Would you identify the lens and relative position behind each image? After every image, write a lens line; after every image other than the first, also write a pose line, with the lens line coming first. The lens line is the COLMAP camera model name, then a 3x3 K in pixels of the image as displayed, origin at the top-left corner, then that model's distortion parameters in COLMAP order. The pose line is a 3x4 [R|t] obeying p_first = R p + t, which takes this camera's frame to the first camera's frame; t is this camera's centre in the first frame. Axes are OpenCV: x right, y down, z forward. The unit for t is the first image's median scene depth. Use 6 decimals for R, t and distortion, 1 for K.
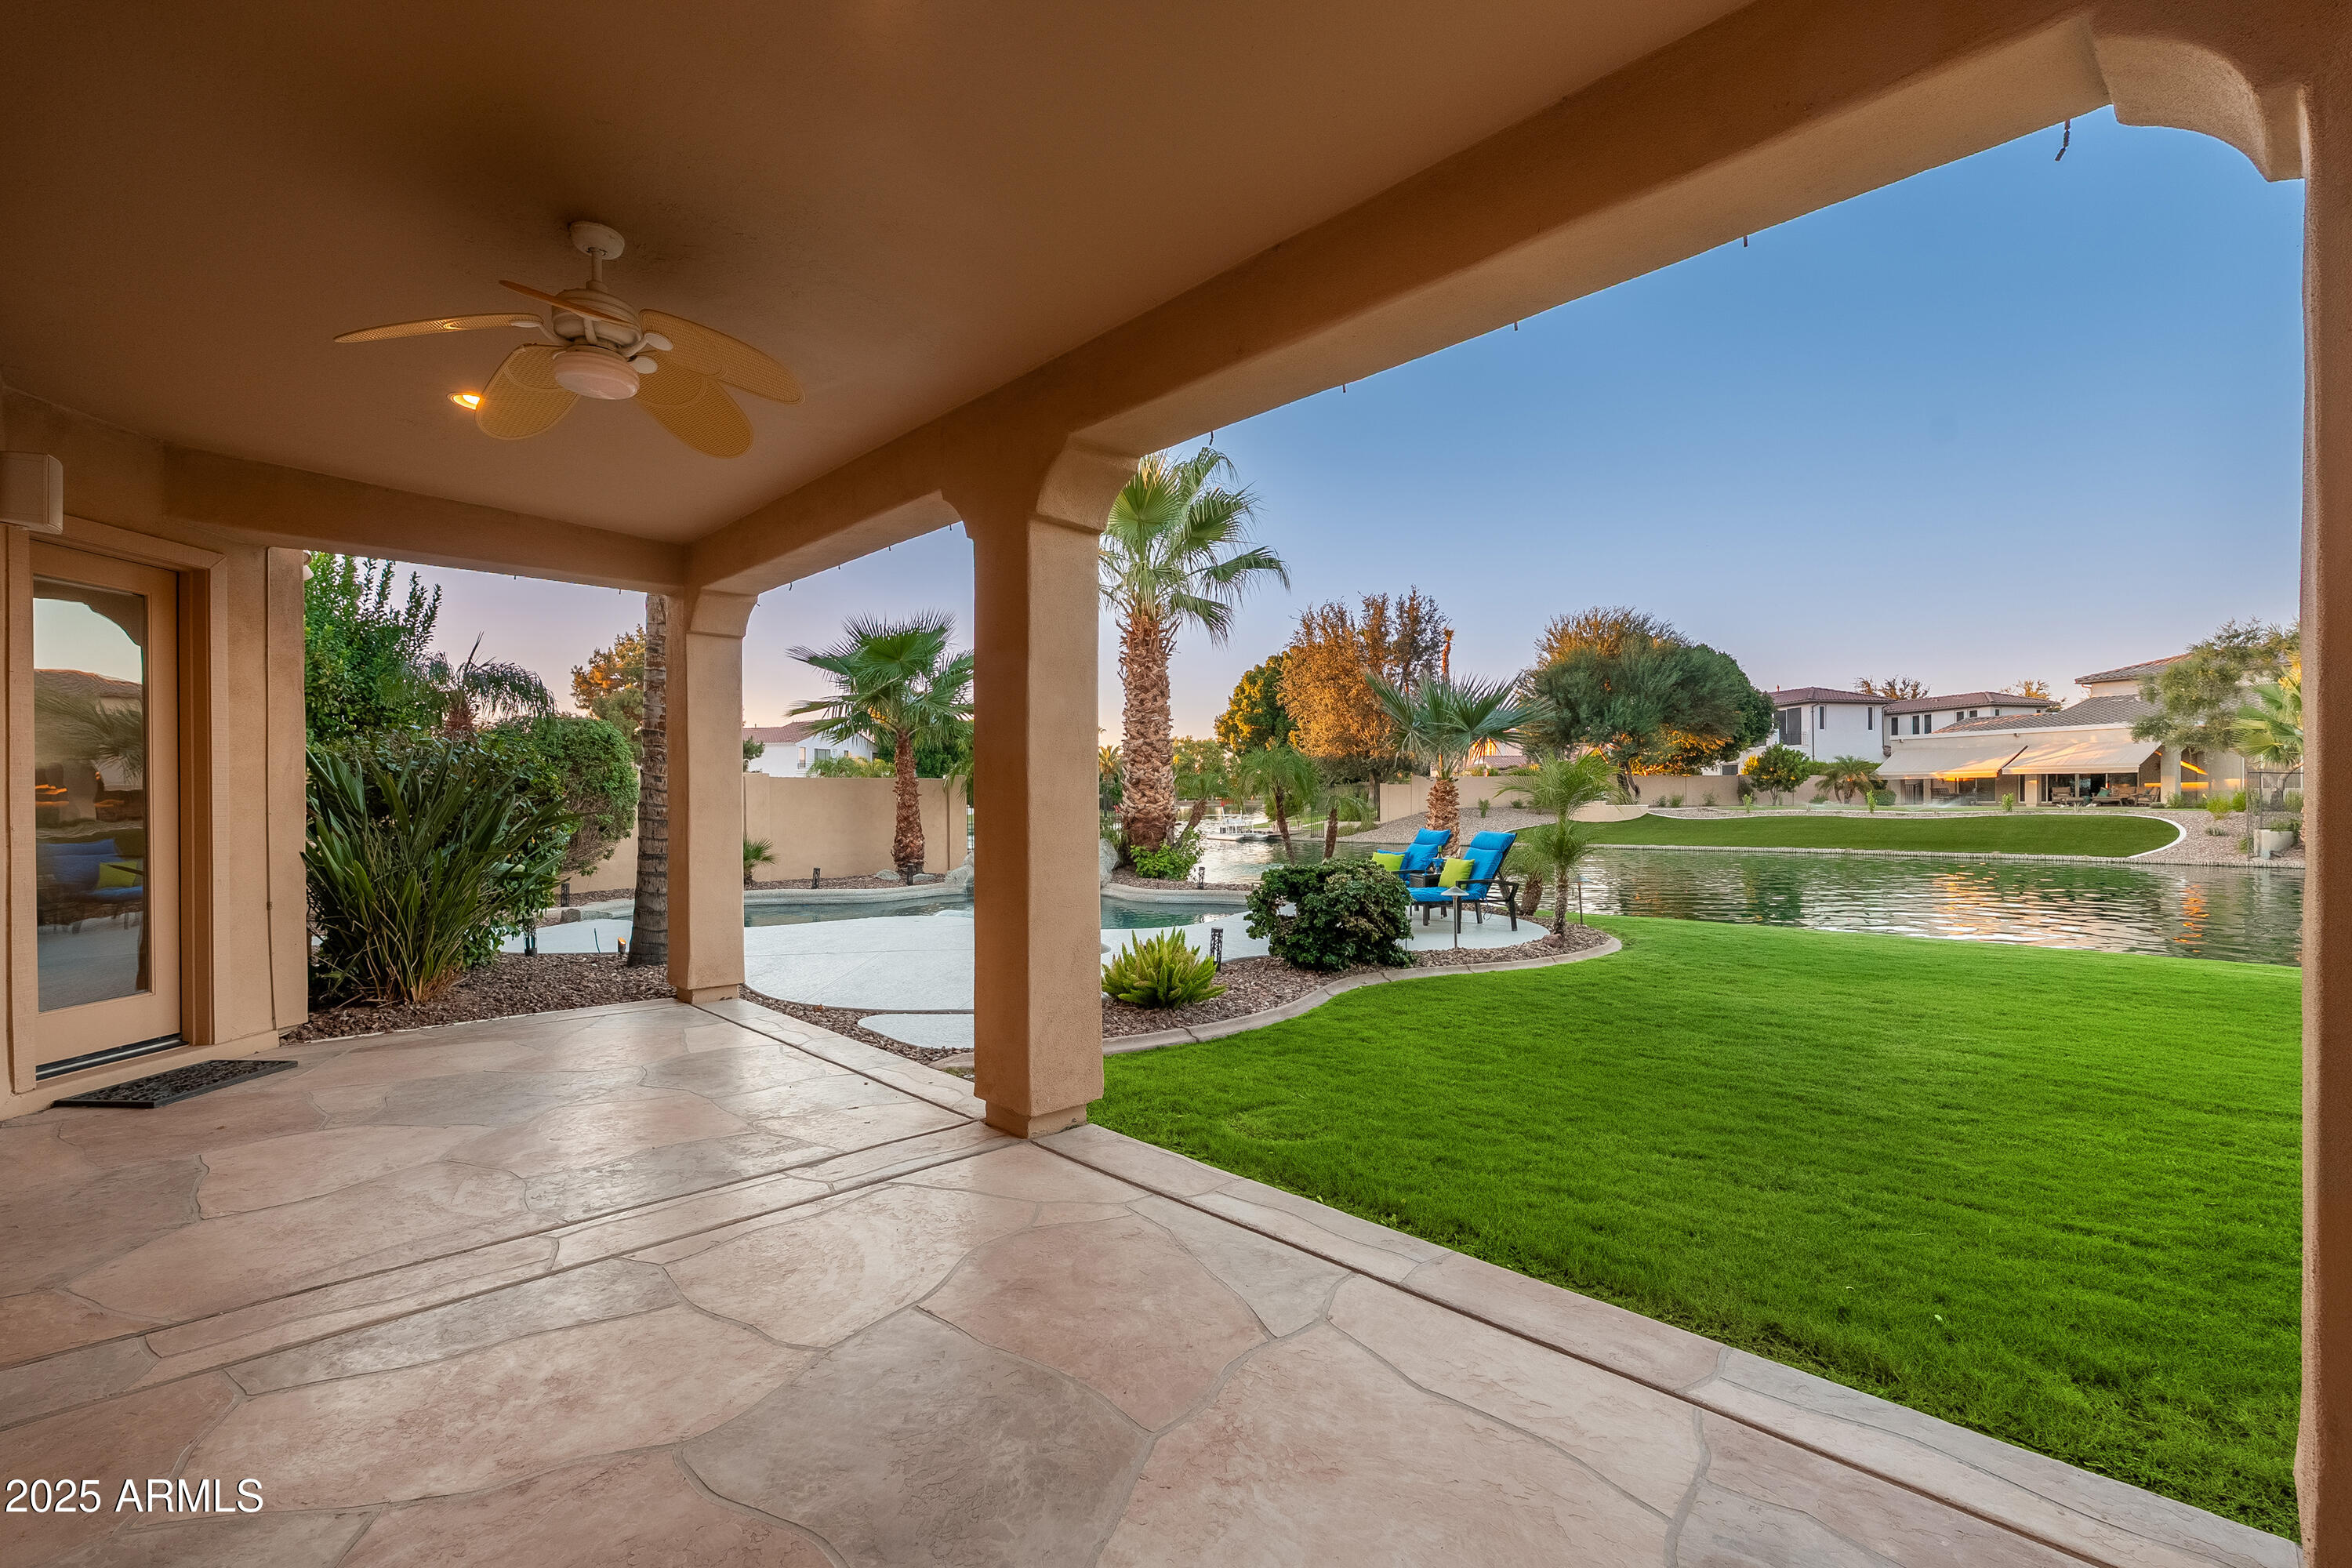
lens RADIAL K [[1033.8, 0, 1178.7], [0, 1033.8, 790.8], [0, 0, 1]] dist [0.001323, -0.000449]
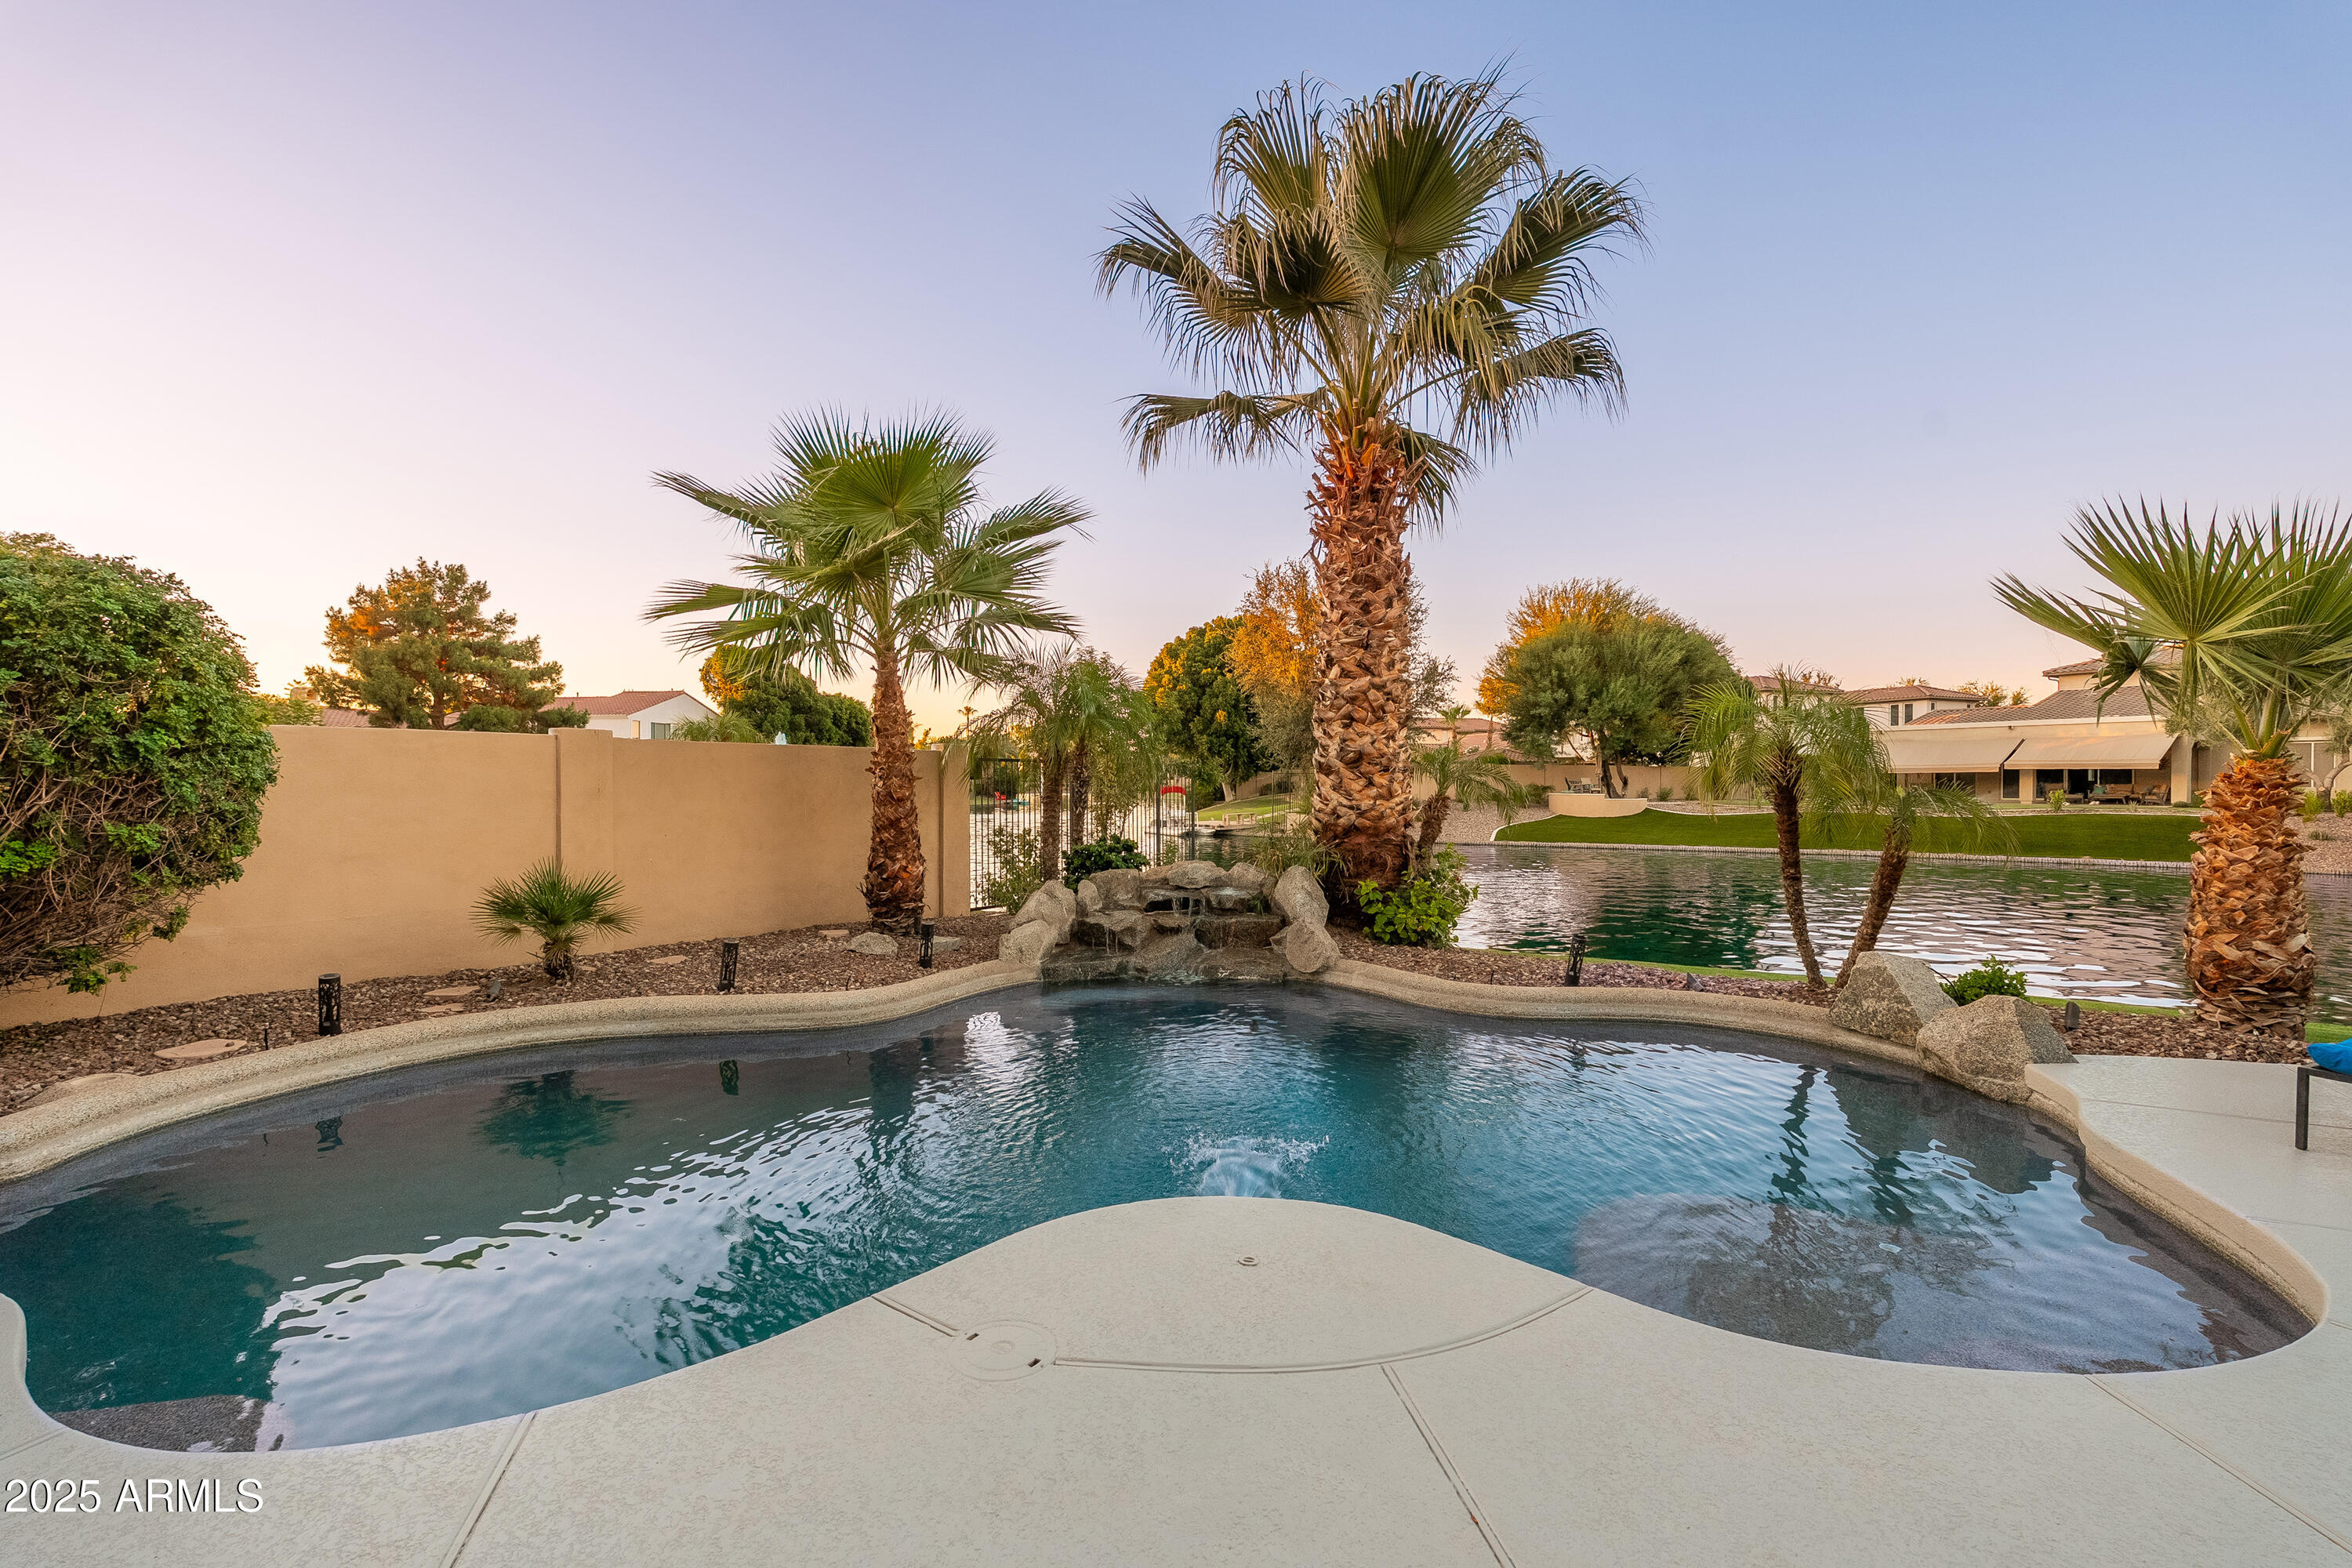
lens RADIAL K [[1033.8, 0, 1178.1], [0, 1033.8, 787.3], [0, 0, 1]] dist [0.001323, -0.000449]
pose [[0.990453, 0.010218, 0.137470, -0.069888], [-0.011531, 0.999895, 0.008755, 0.000889], [-0.137366, -0.010257, 0.990467, 0.169462]]
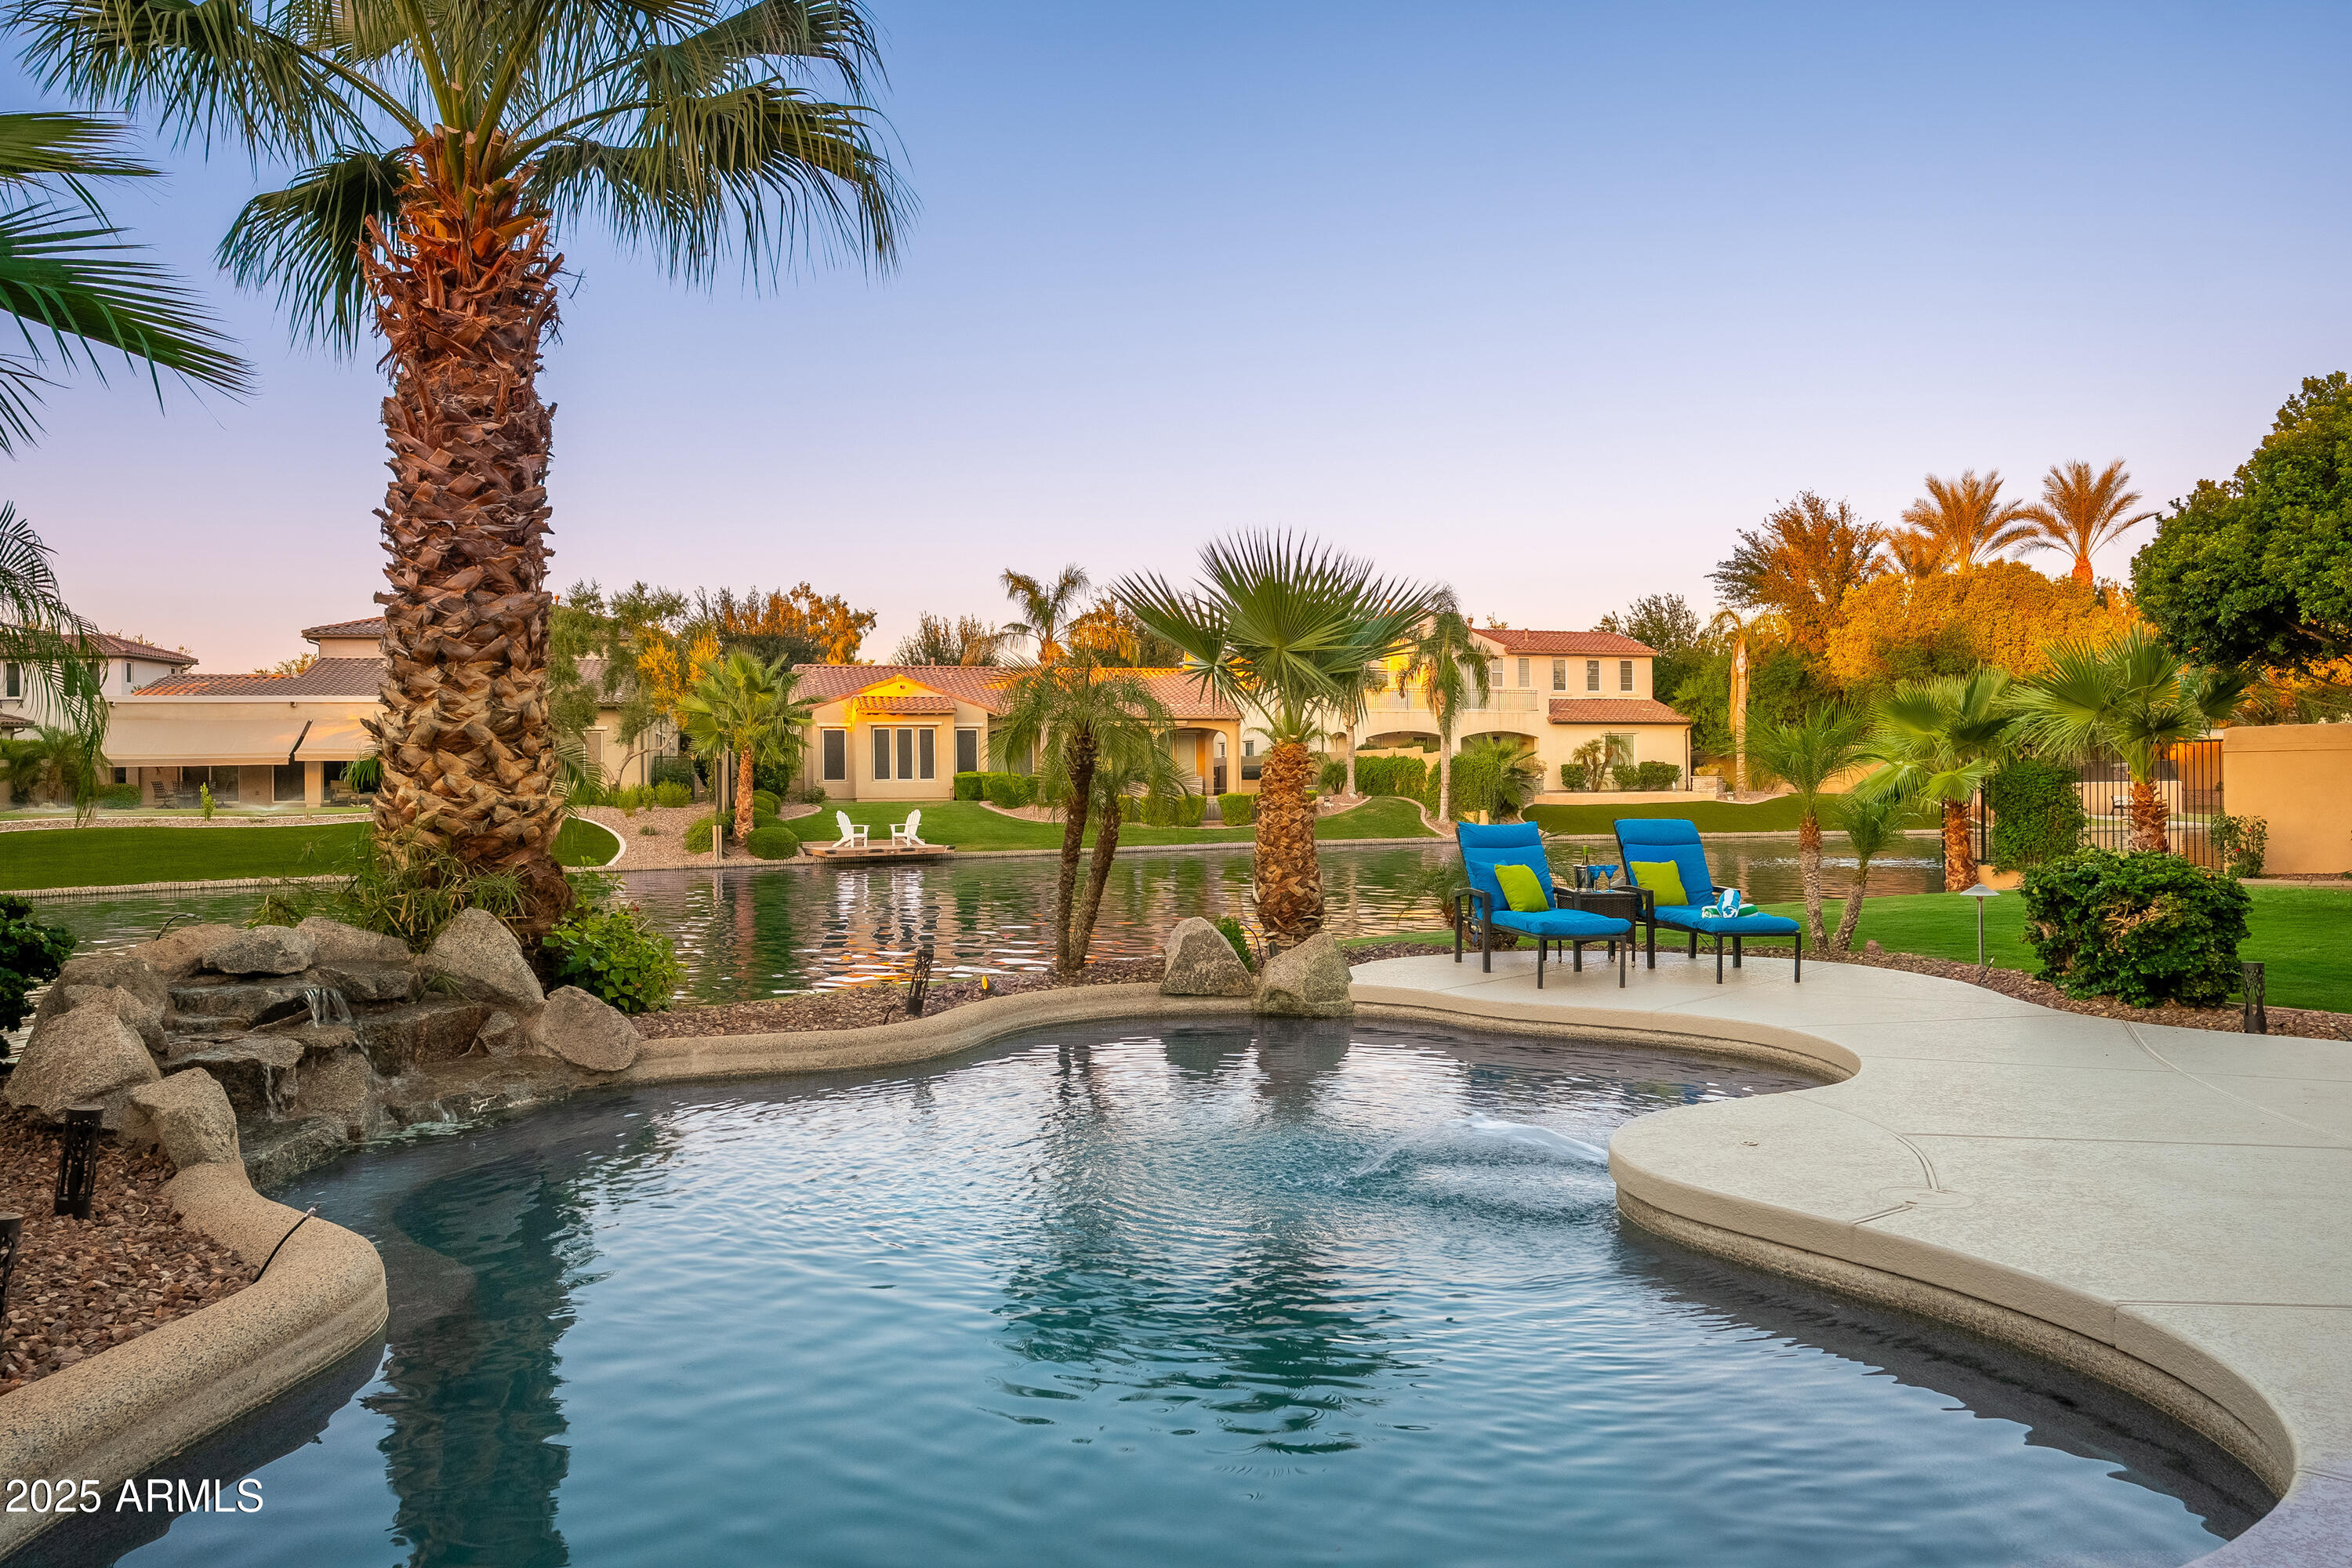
lens RADIAL K [[1629.5, 0, 1166.0], [0, 1629.5, 777.0], [0, 0, 1]] dist [-0.007763, 0.015723]
pose [[0.158991, 0.005484, 0.987265, -0.174354], [0.004502, 0.999970, -0.006279, 0.003904], [-0.987270, 0.005443, 0.158962, 0.249054]]
